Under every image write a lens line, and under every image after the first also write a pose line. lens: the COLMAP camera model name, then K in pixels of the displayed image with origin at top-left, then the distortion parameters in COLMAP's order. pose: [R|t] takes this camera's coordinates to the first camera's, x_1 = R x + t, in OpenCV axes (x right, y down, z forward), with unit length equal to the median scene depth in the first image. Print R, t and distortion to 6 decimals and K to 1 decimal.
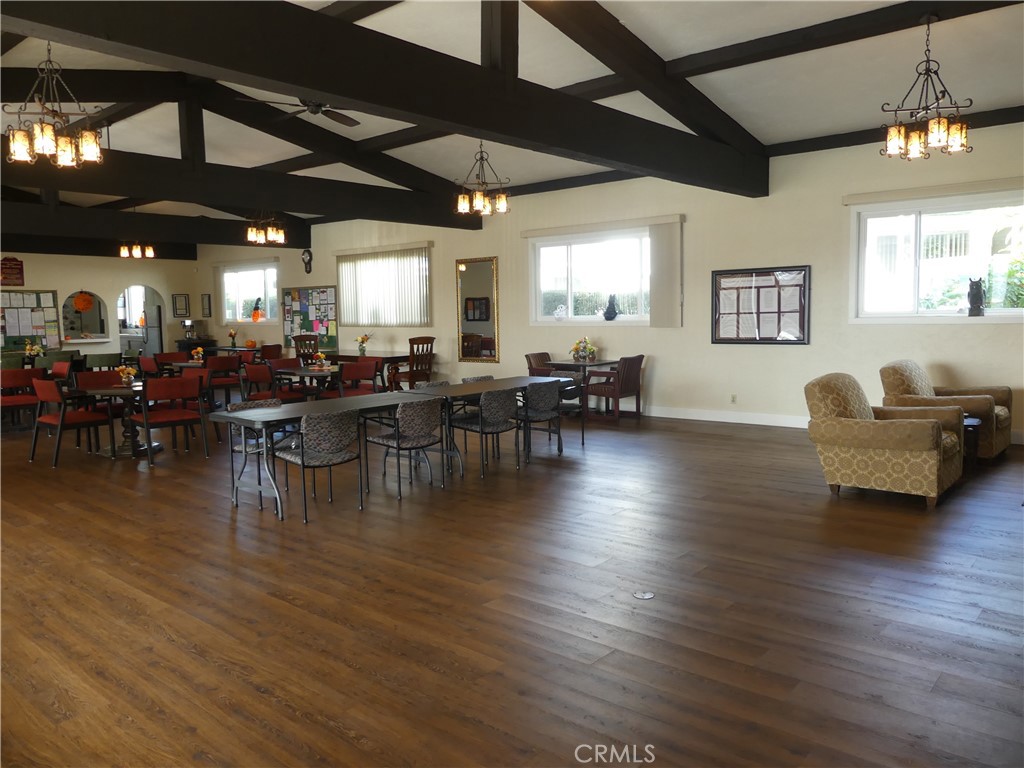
lens RADIAL K [[772.4, 0, 512.0], [0, 772.4, 384.0], [0, 0, 1]] dist [-0.035748, 0.030041]
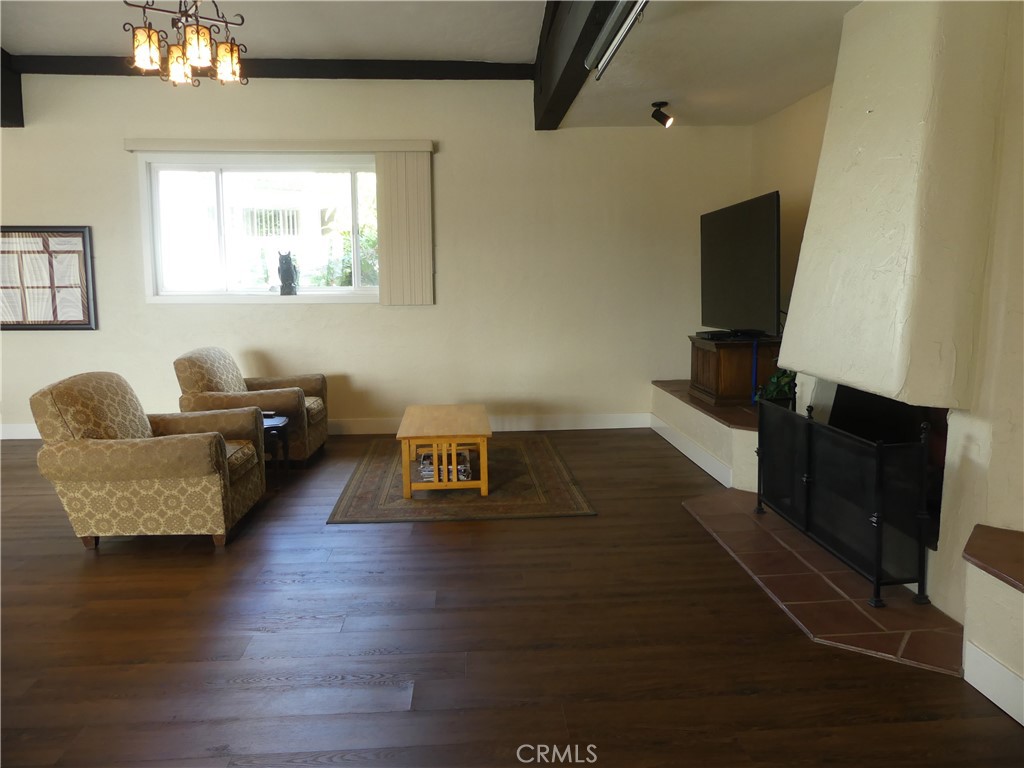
lens RADIAL K [[748.8, 0, 512.0], [0, 748.8, 384.0], [0, 0, 1]] dist [0.109278, -0.000863]
pose [[0.719311, -0.076595, 0.690453, 0.221204], [0.058502, 0.997051, 0.049661, -0.017578], [-0.692221, 0.004671, 0.721671, 0.232062]]
